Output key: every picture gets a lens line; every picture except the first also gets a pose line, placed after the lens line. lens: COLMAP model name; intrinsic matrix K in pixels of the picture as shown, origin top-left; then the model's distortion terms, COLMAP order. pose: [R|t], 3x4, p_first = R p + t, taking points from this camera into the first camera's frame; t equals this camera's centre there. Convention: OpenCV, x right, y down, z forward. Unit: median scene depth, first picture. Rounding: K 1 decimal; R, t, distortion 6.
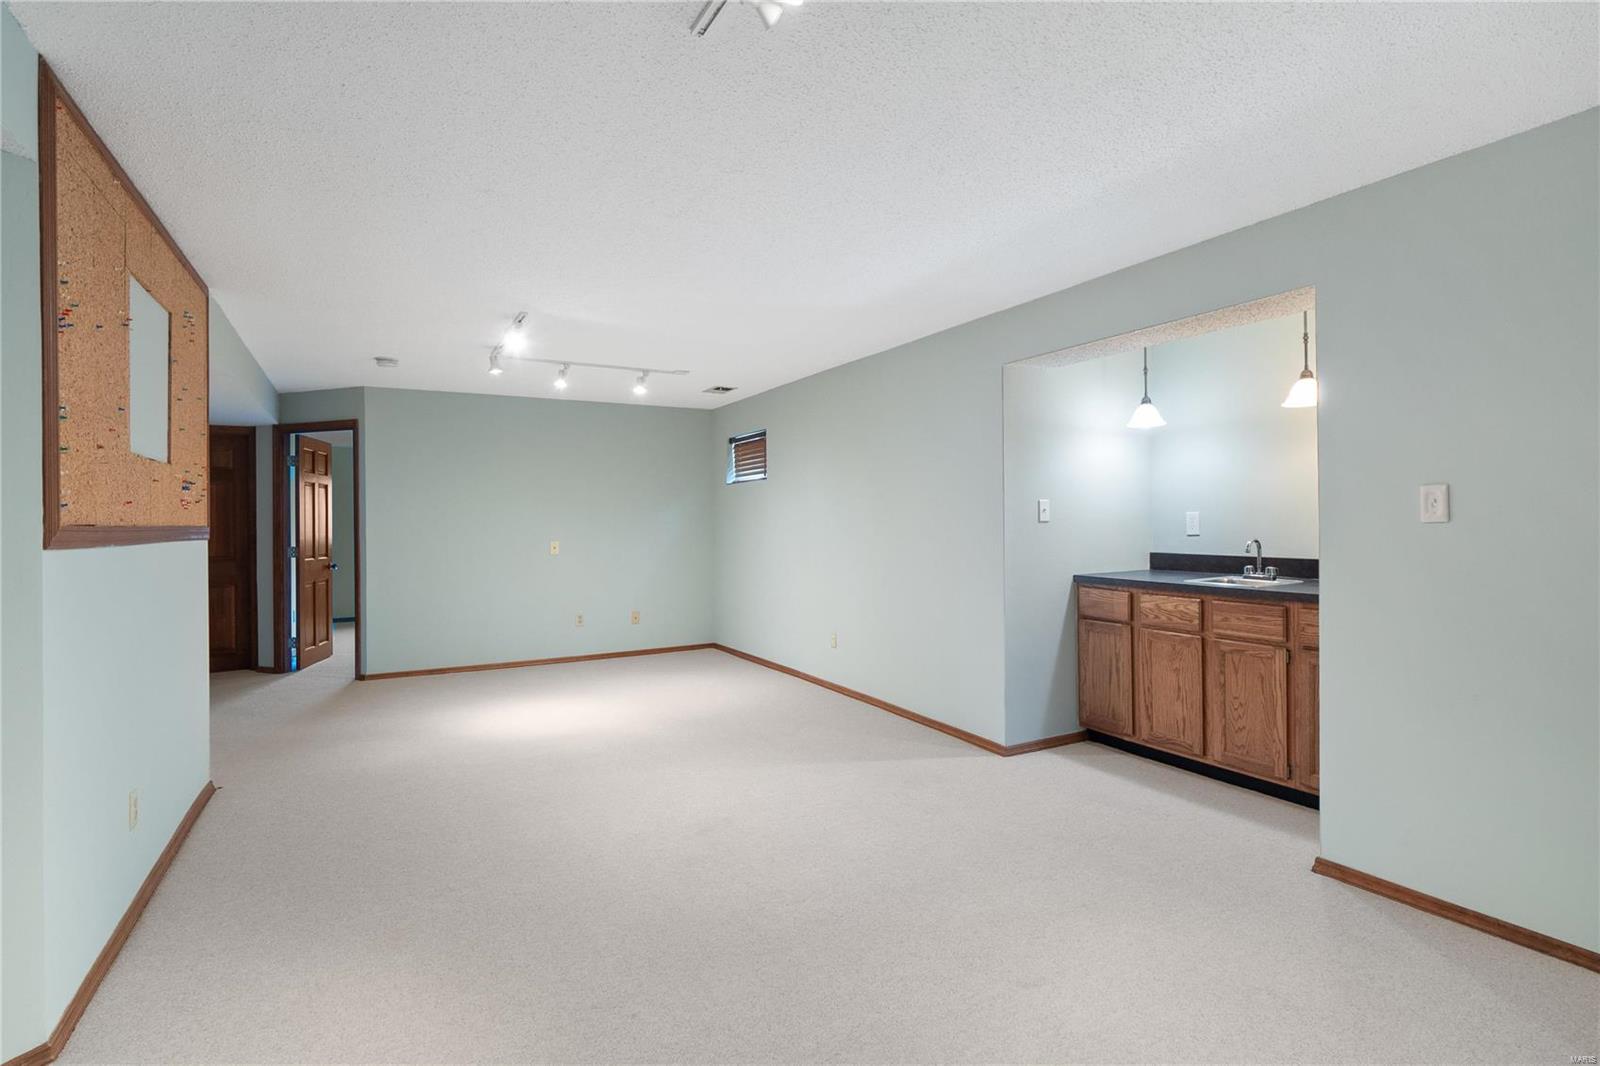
lens RADIAL K [[792.6, 0, 798.5], [0, 792.6, 526.5], [0, 0, 1]] dist [-0.000826, 0.000044]
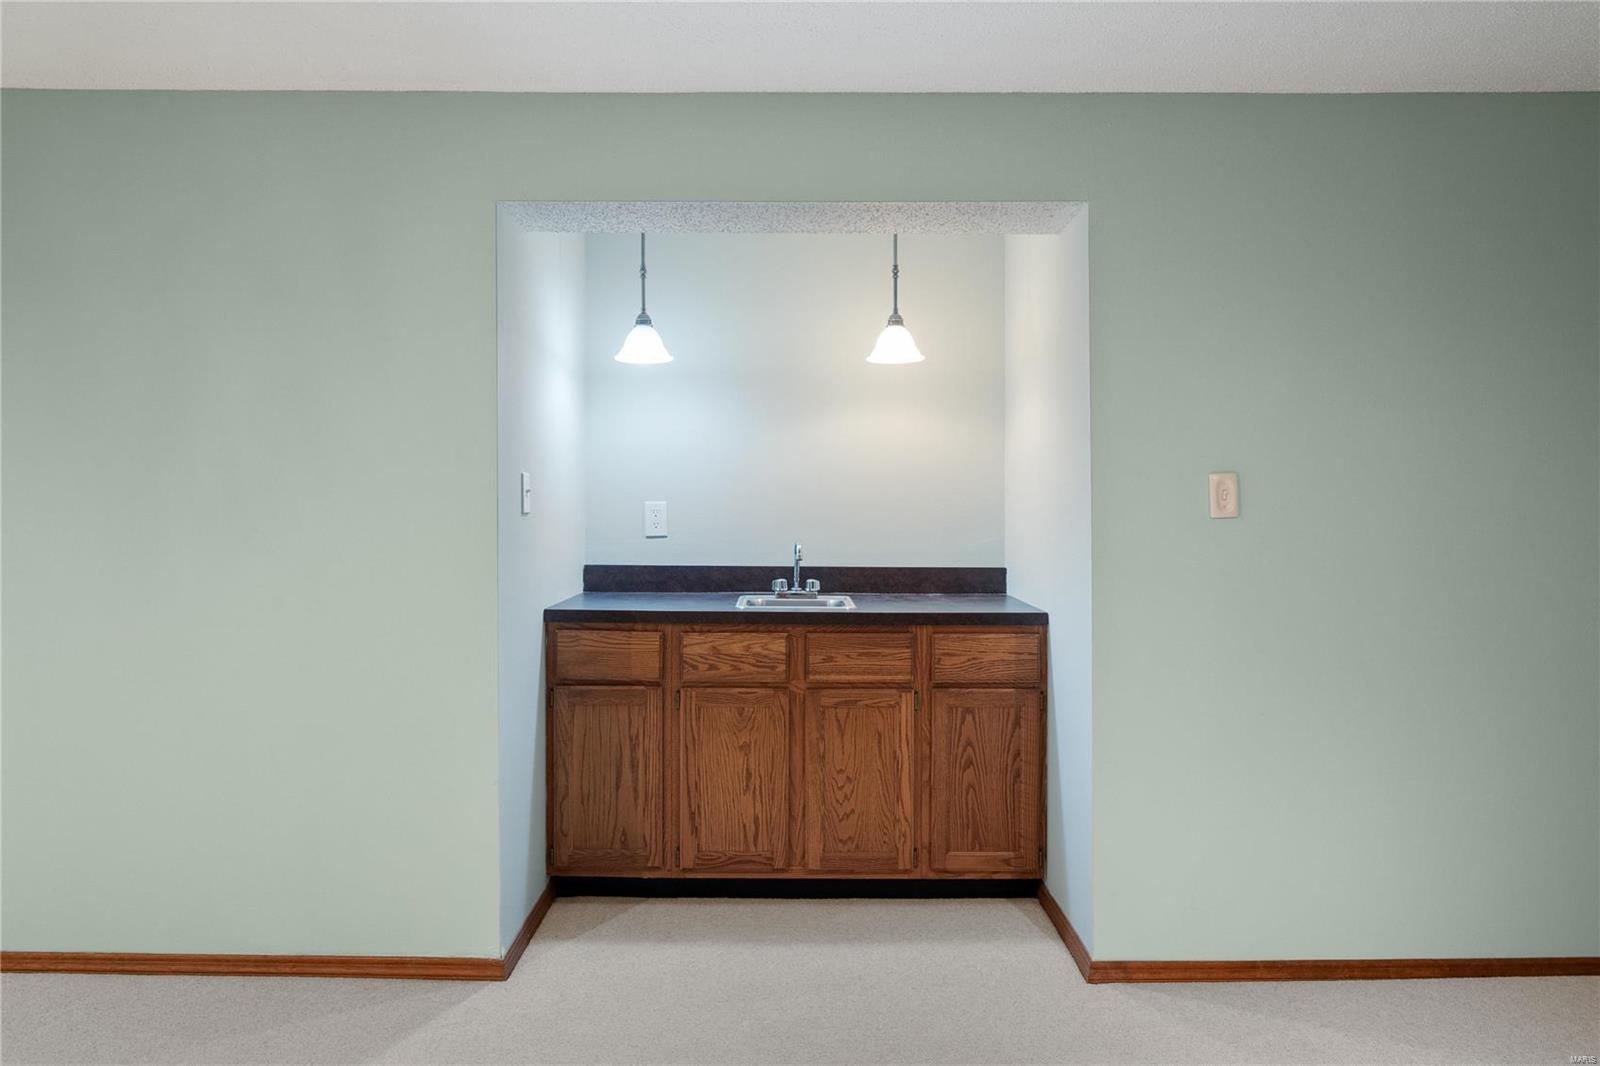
lens RADIAL K [[1087.7, 0, 803.3], [0, 1087.7, 524.7], [0, 0, 1]] dist [0.007617, -0.000673]
pose [[0.471754, 0.000782, 0.881730, -0.280598], [-0.000607, 1.000000, -0.000562, 0.001707], [-0.881730, -0.000270, 0.471754, 0.543123]]
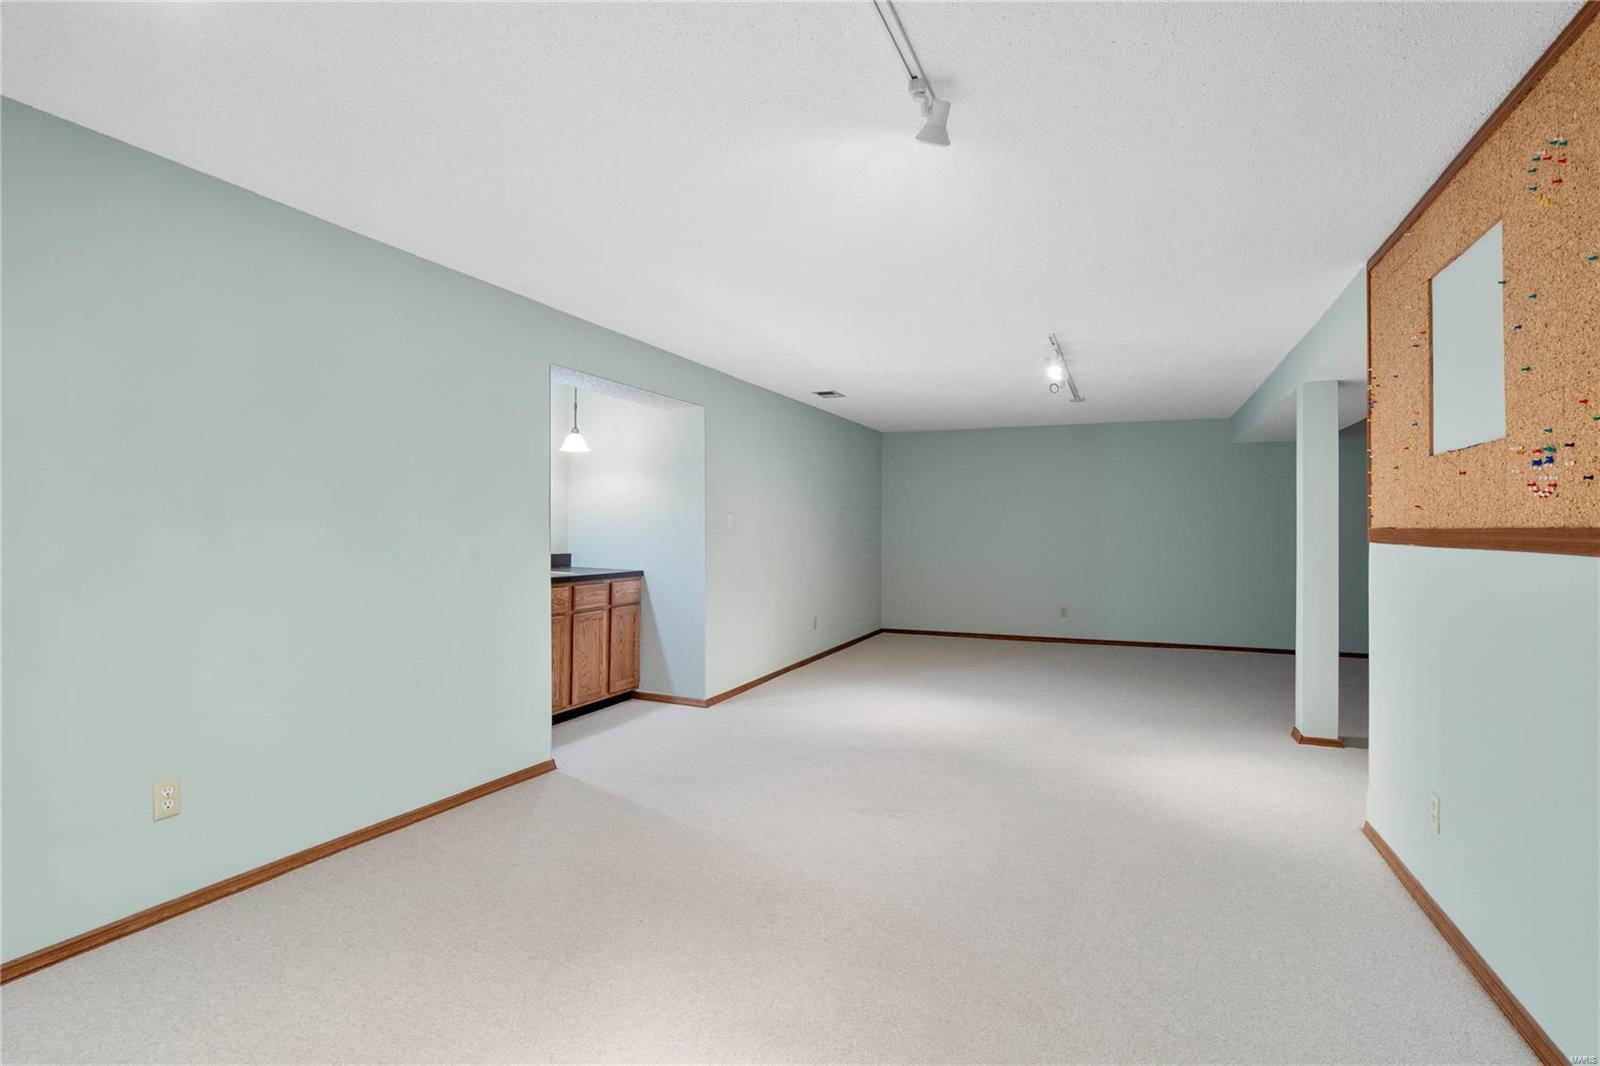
lens RADIAL K [[792.6, 0, 798.5], [0, 792.6, 526.5], [0, 0, 1]] dist [-0.000826, 0.000044]
pose [[-0.635444, 0.006384, 0.772121, -0.731978], [0.002139, 0.999977, -0.006508, 0.001121], [-0.772144, -0.002484, -0.635442, 1.497520]]
